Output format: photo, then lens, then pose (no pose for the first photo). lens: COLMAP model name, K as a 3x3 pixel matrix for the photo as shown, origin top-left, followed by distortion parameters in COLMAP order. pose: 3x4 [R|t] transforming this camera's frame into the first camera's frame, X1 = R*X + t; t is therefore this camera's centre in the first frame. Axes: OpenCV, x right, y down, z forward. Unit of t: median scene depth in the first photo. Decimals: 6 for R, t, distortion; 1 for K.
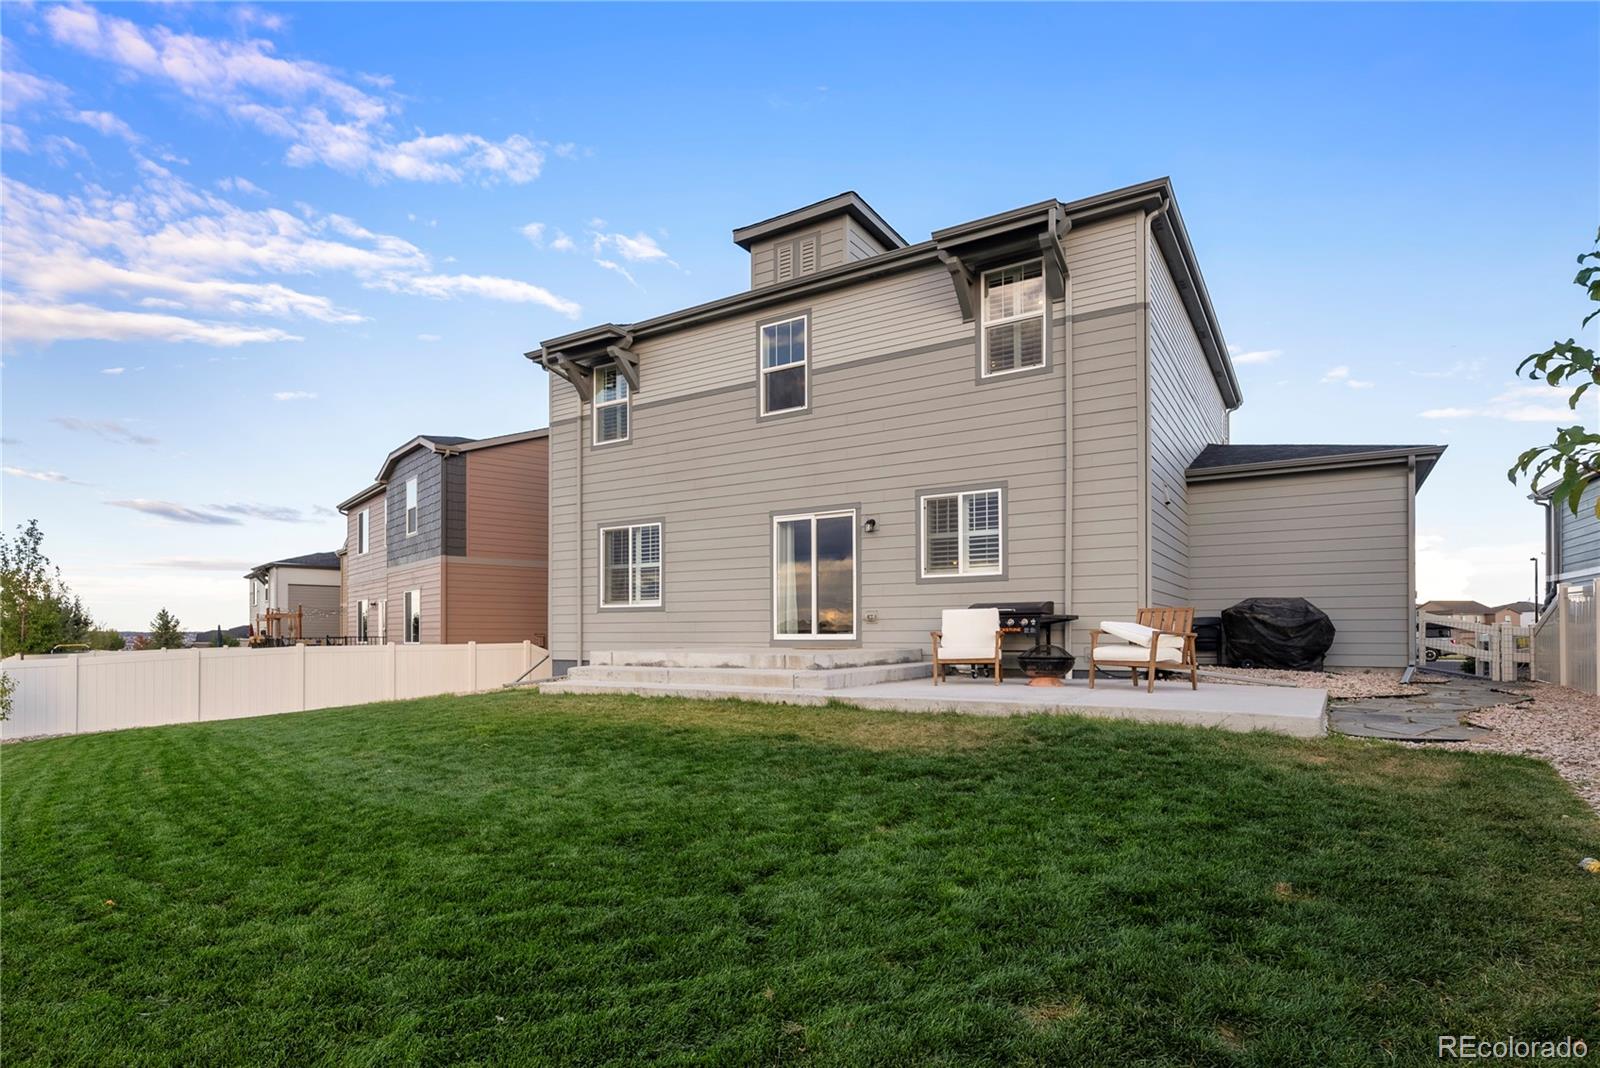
lens RADIAL K [[824.8, 0, 798.9], [0, 824.8, 636.7], [0, 0, 1]] dist [-0.001949, -0.000089]
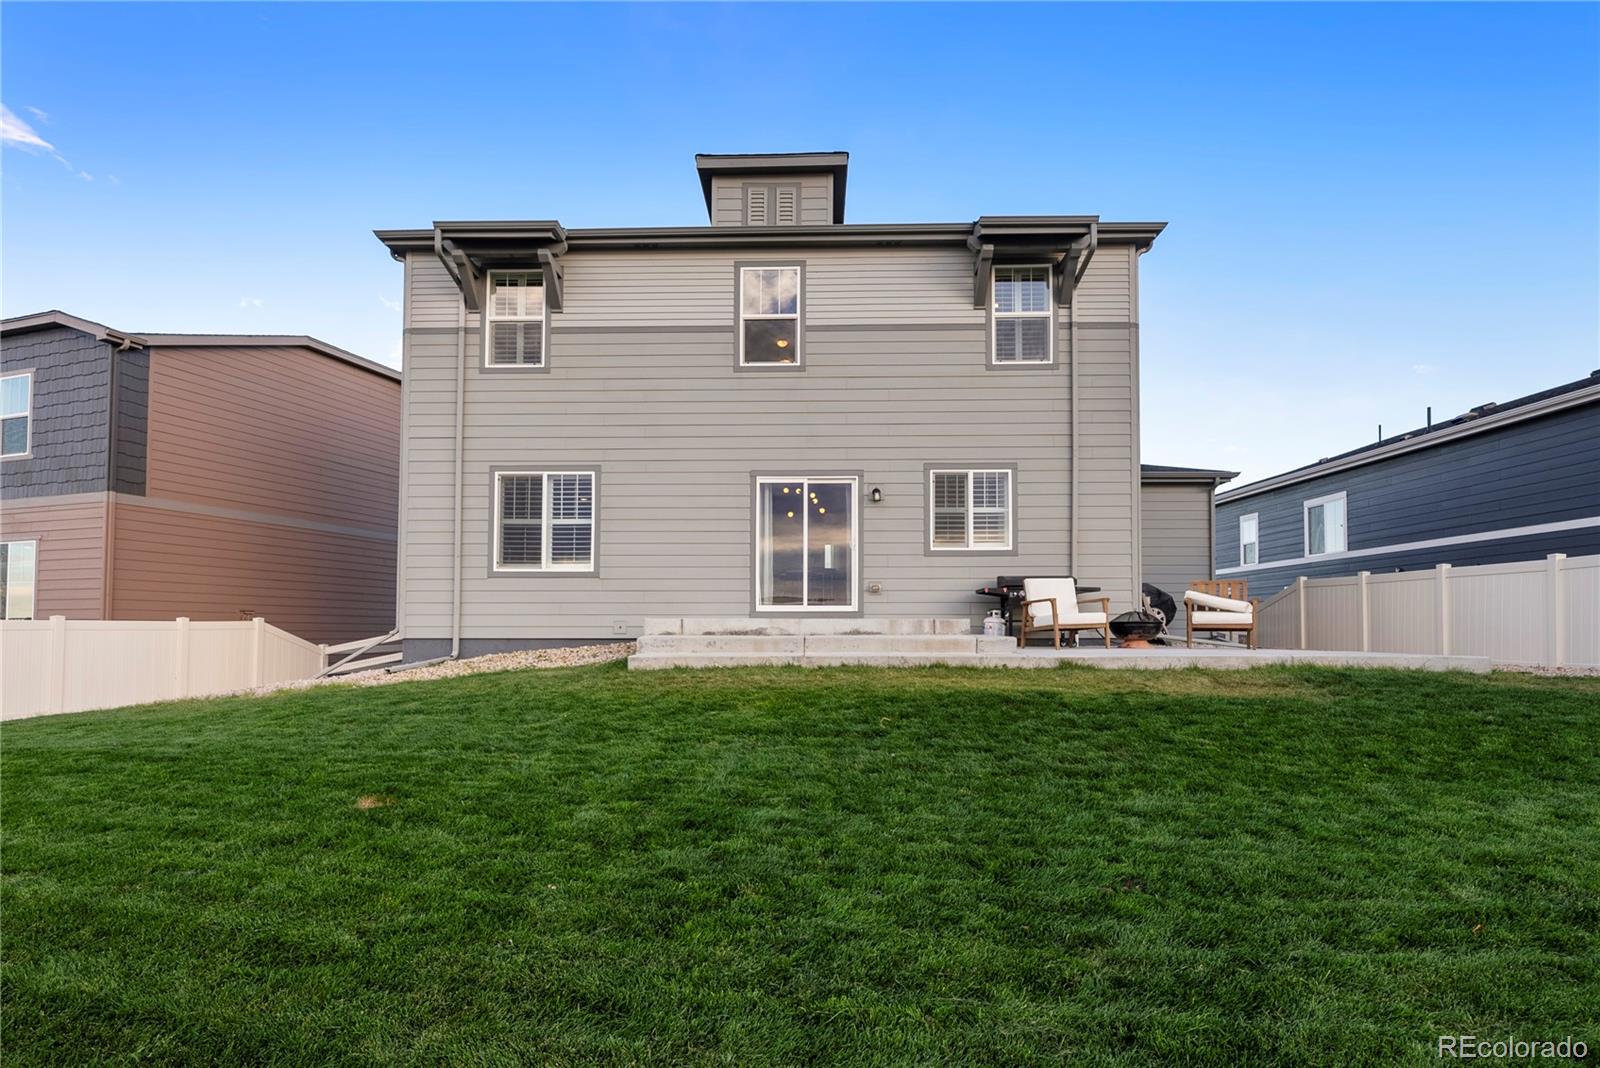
lens RADIAL K [[813.8, 0, 803.6], [0, 813.8, 610.3], [0, 0, 1]] dist [-0.000463, -0.000029]
pose [[0.856423, 0.014765, 0.516064, -0.463119], [-0.000925, 0.999633, -0.027065, 0.027418], [-0.516274, 0.022701, 0.856122, 0.211401]]
